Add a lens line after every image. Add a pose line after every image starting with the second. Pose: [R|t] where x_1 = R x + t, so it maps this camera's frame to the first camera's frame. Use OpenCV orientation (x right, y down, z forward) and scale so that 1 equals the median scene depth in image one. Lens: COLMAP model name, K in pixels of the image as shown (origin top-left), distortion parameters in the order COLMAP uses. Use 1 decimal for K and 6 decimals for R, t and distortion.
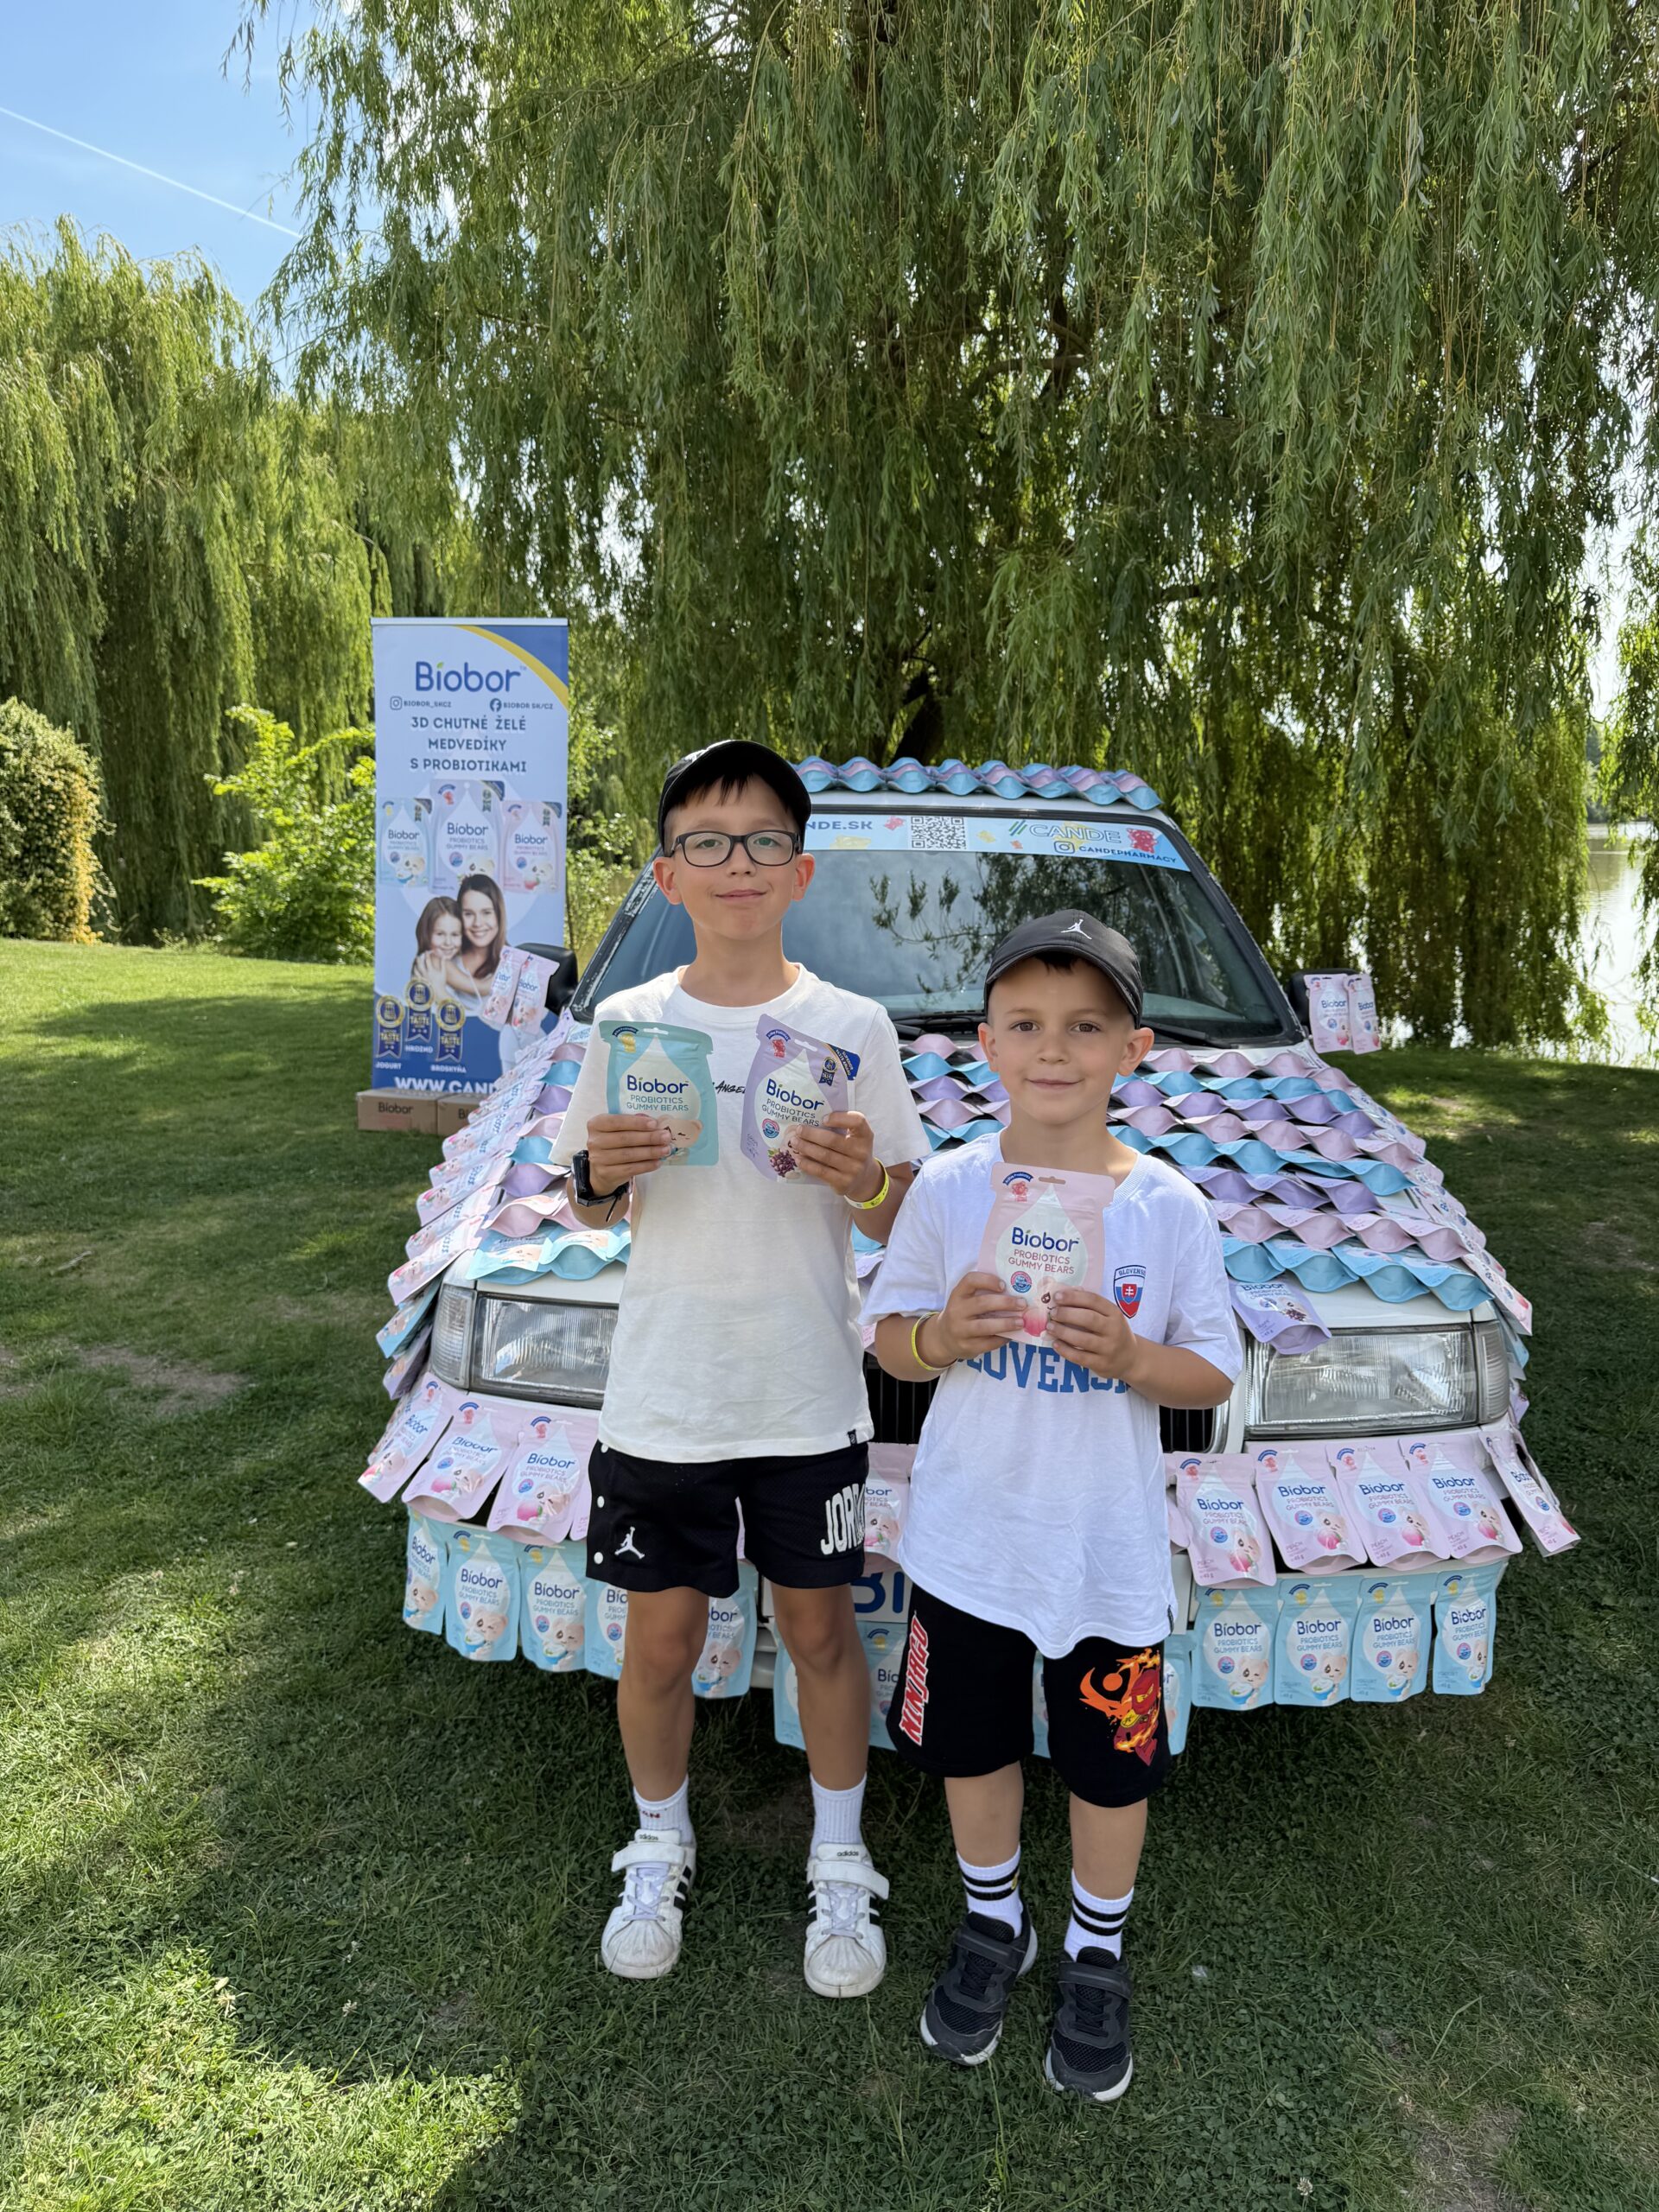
lens RADIAL K [[1576.3, 0, 826.2], [0, 1576.3, 1073.4], [0, 0, 1]] dist [0.042774, -0.077423]
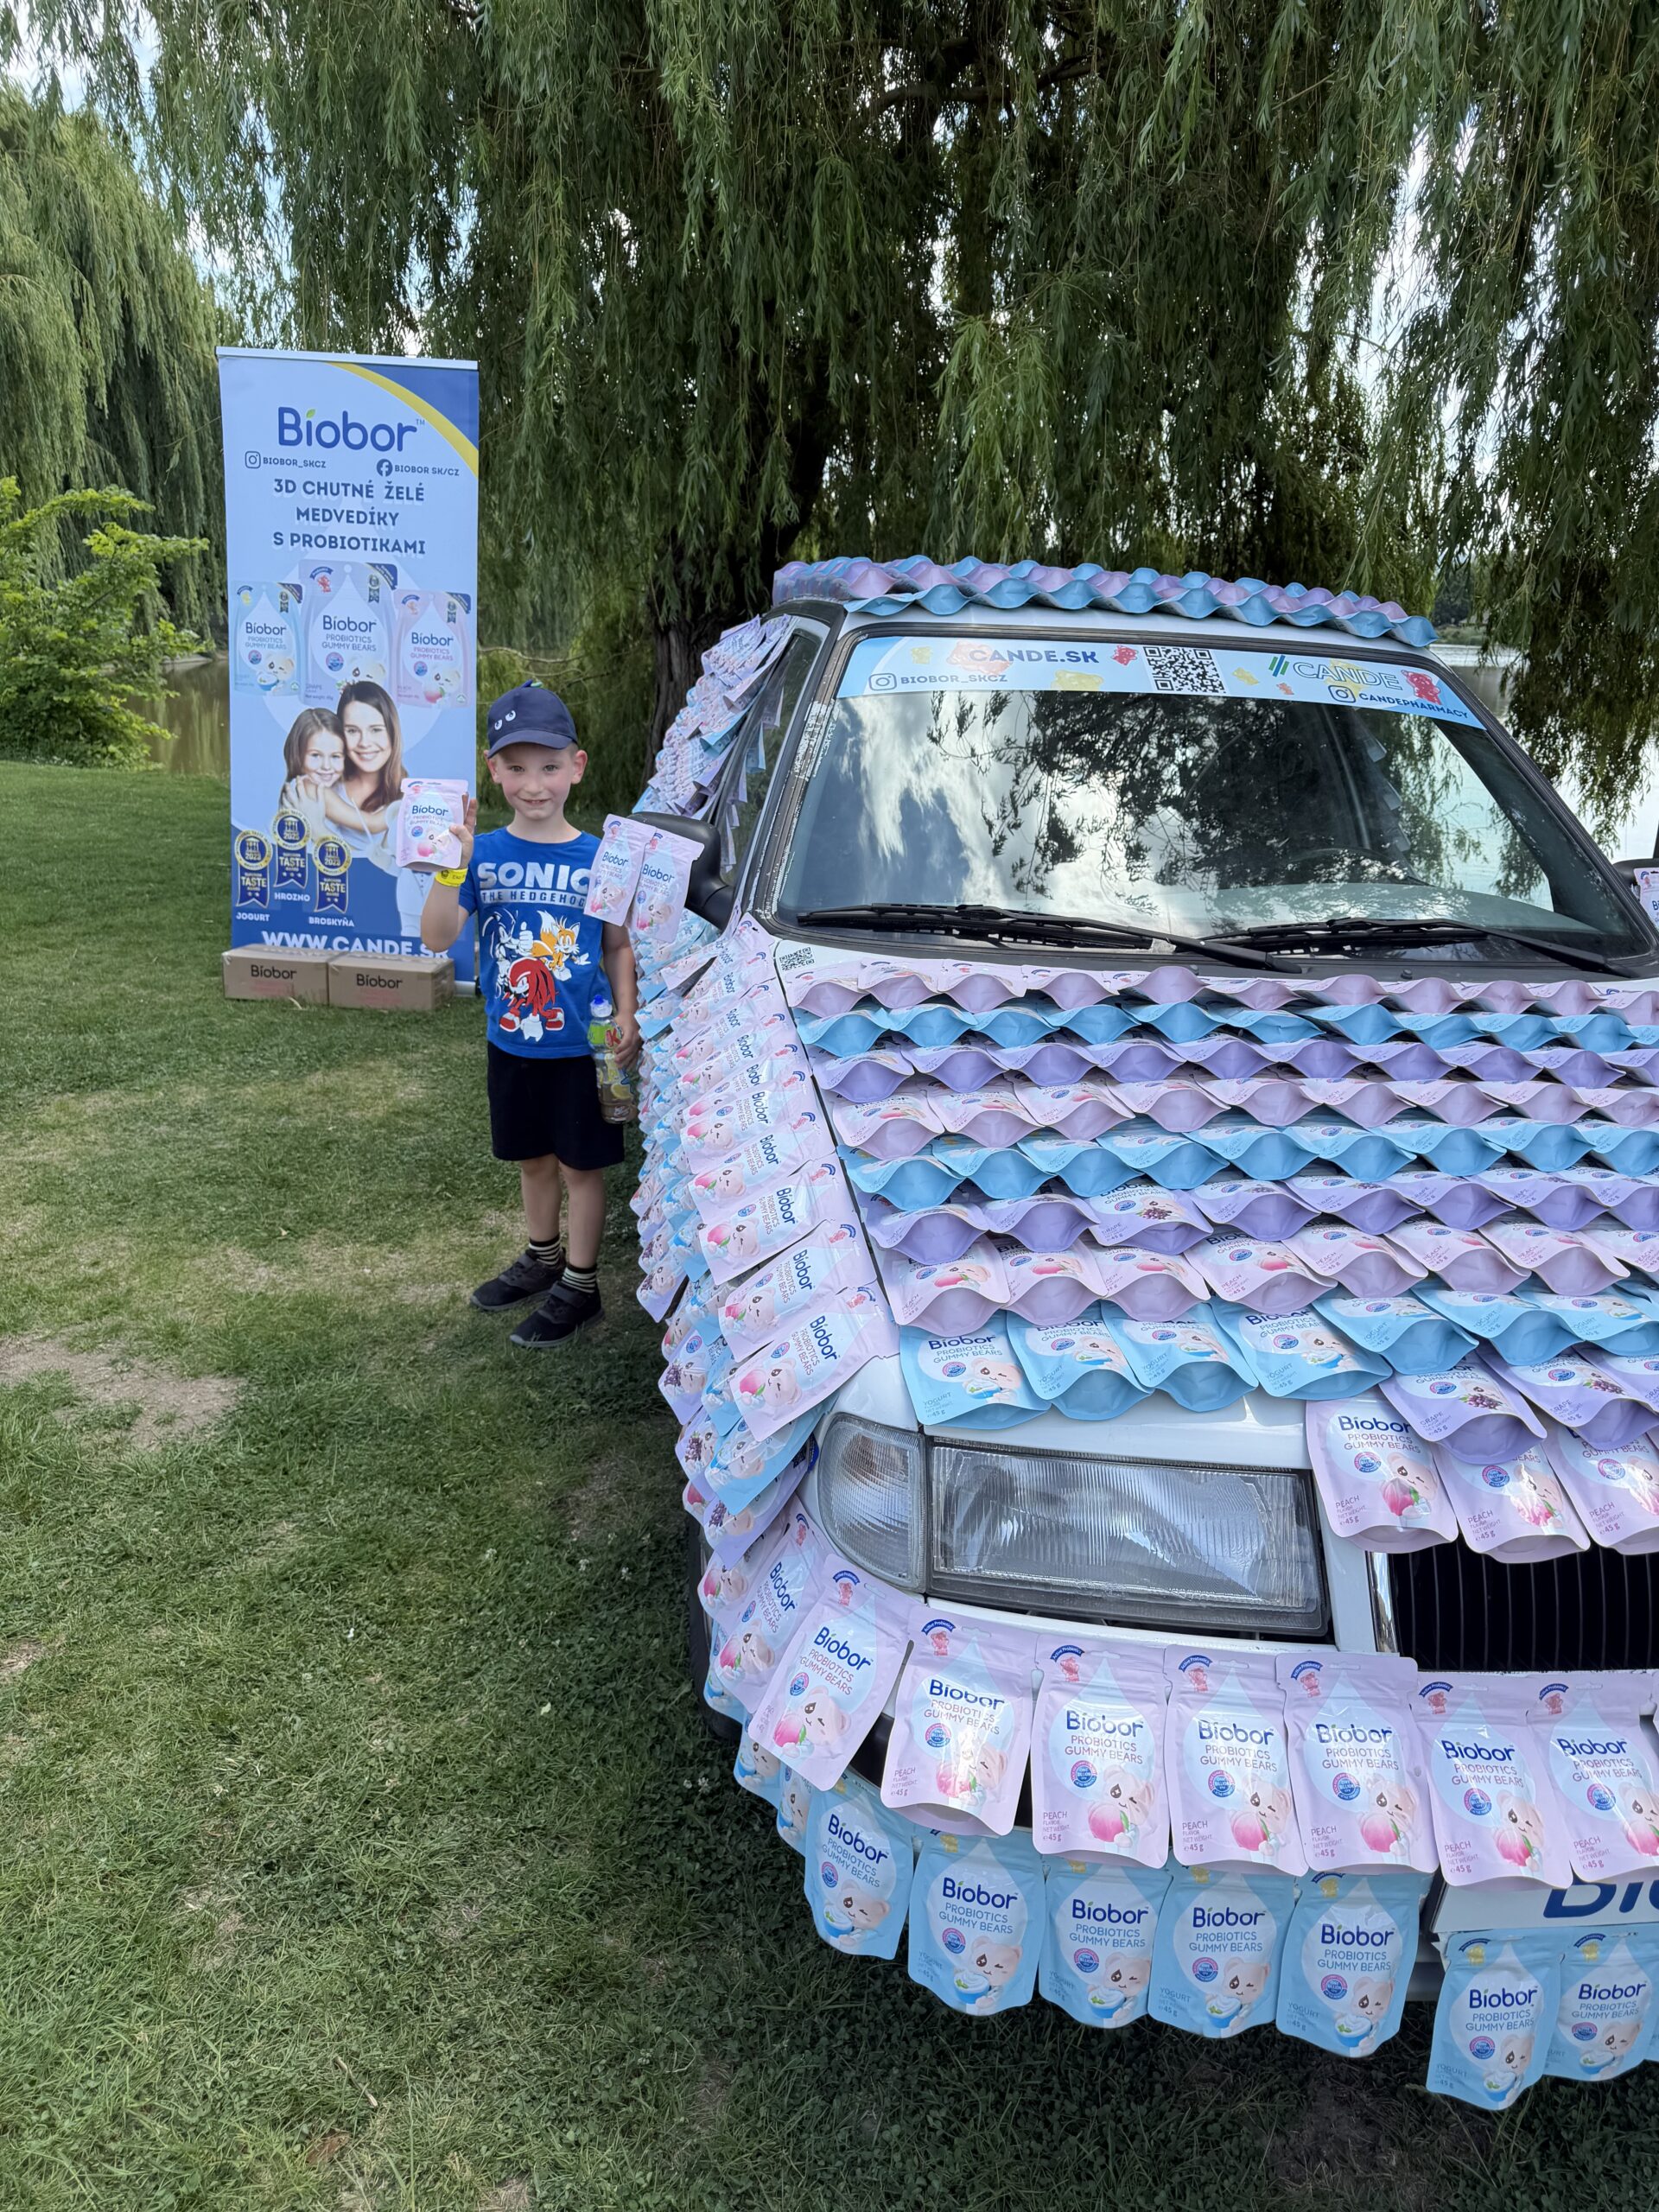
lens RADIAL K [[1535.9, 0, 828.2], [0, 1535.9, 1118.6], [0, 0, 1]] dist [0.074330, -0.124828]
pose [[0.985445, -0.020190, 0.168792, -0.119442], [-0.006256, 0.987942, 0.154699, -0.027943], [-0.169881, -0.153503, 0.973436, 0.141176]]
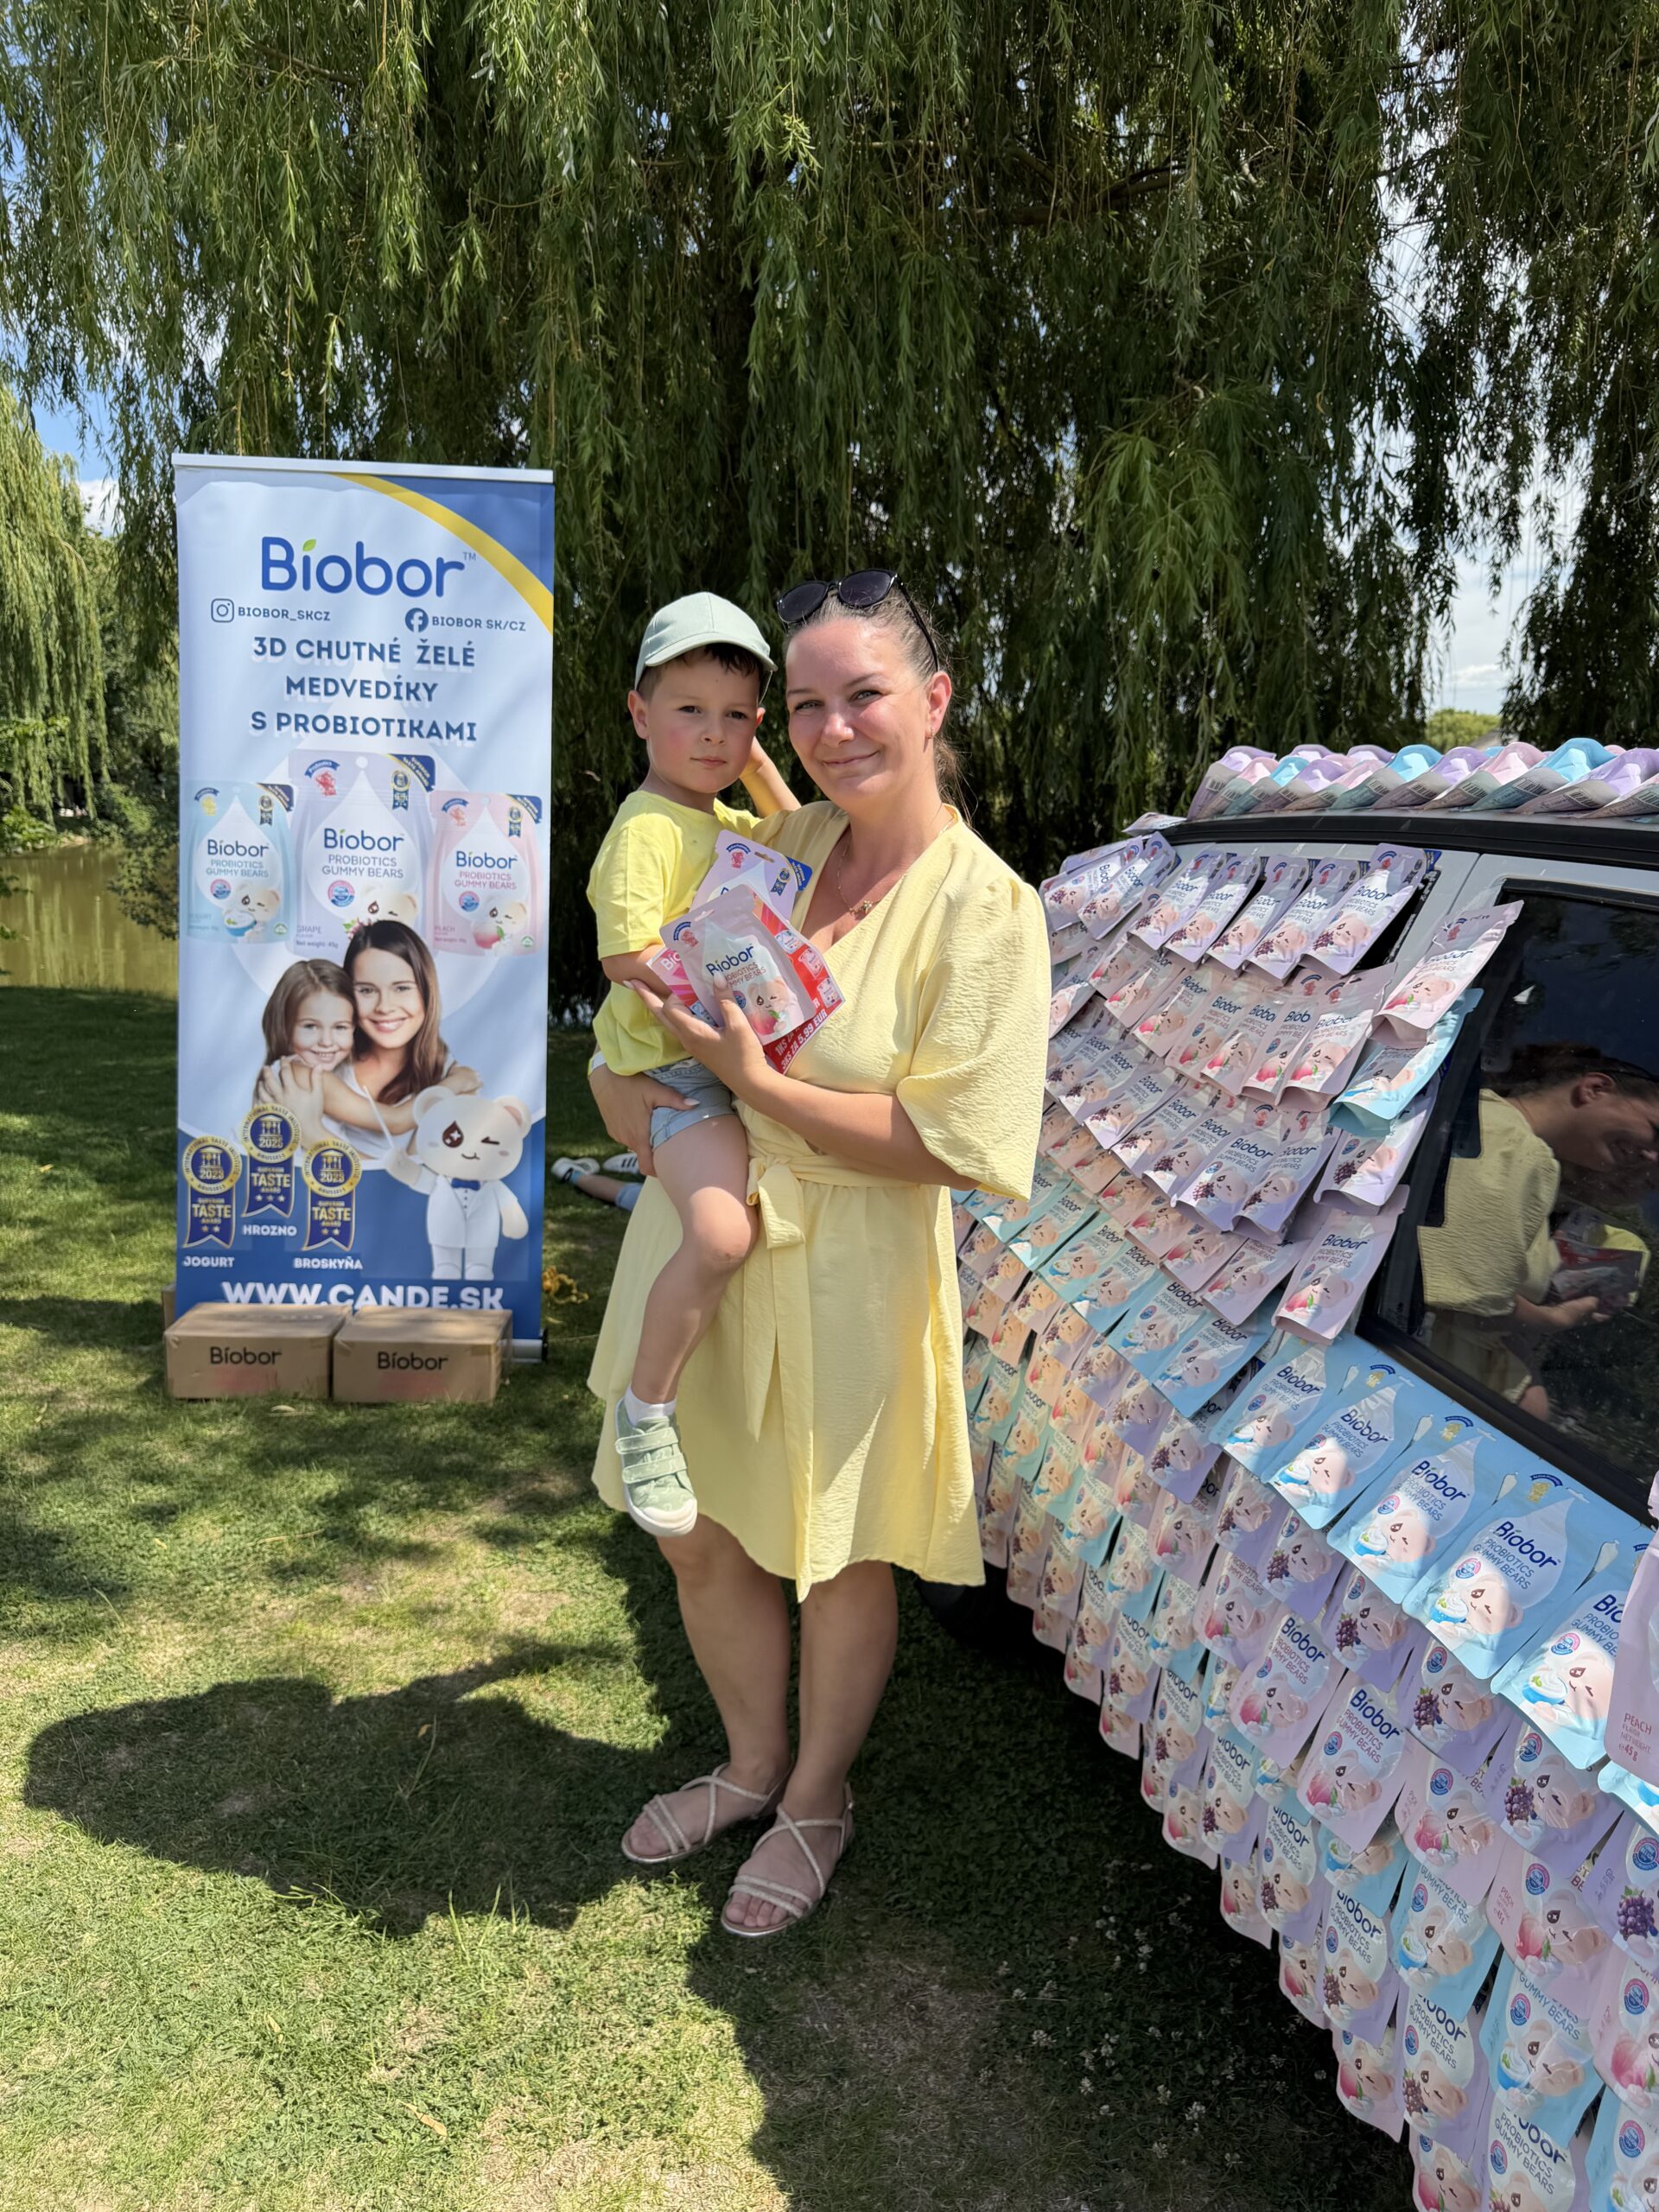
lens RADIAL K [[1605.3, 0, 795.0], [0, 1605.3, 1111.8], [0, 0, 1]] dist [0.171231, -0.156524]
pose [[0.976691, -0.028840, 0.212703, -0.197314], [0.022109, 0.999179, 0.033955, -0.073299], [-0.213508, -0.028461, 0.976527, 0.393071]]
